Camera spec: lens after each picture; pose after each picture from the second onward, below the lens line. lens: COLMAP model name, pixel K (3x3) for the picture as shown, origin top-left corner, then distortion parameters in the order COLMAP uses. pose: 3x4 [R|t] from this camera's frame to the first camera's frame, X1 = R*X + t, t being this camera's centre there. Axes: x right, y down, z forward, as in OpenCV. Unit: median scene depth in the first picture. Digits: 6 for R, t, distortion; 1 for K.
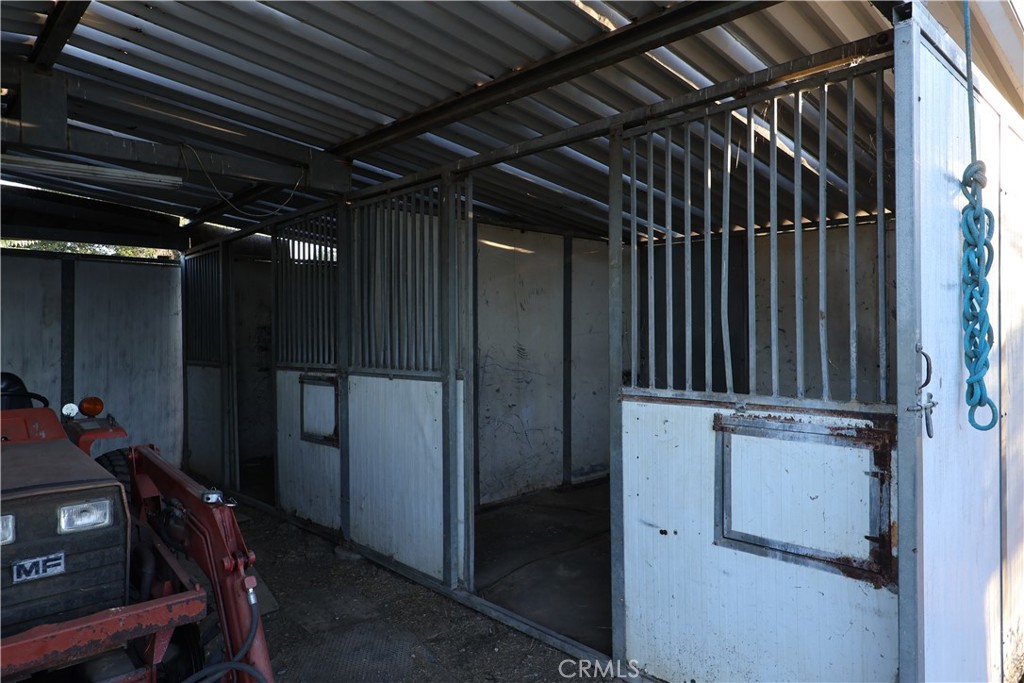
lens RADIAL K [[662.0, 0, 511.5], [0, 662.0, 336.4], [0, 0, 1]] dist [0.008781, -0.001360]
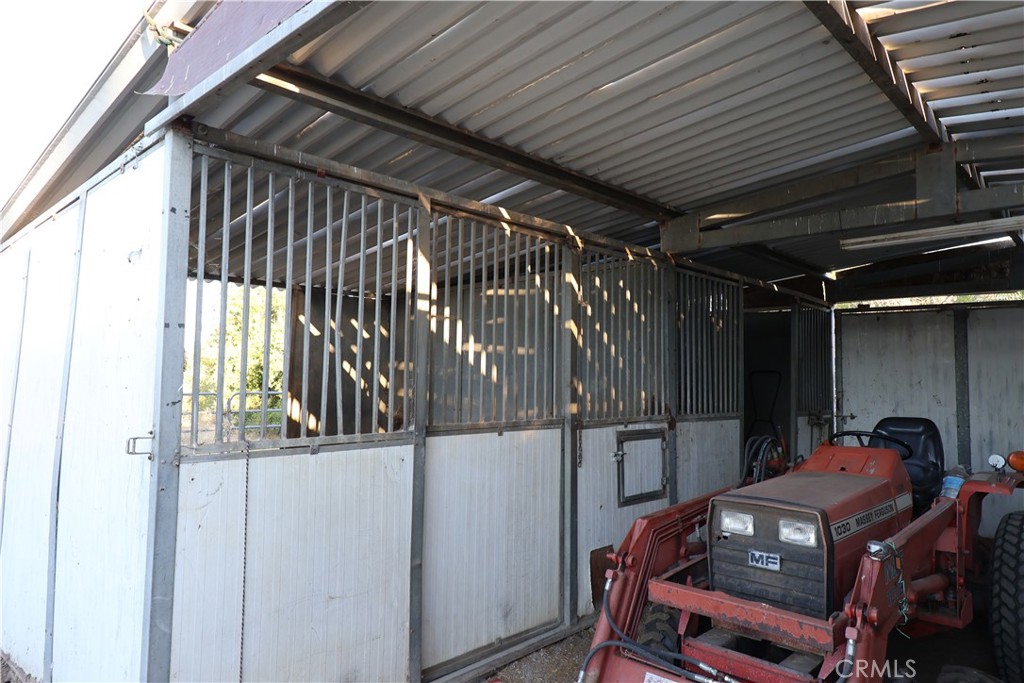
lens RADIAL K [[662.0, 0, 510.3], [0, 662.0, 340.4], [0, 0, 1]] dist [0.008781, -0.001360]
pose [[0.056679, -0.047345, -0.997269, 0.612939], [-0.016843, 0.998687, -0.048369, -0.021746], [0.998250, 0.019539, 0.055807, 0.404664]]
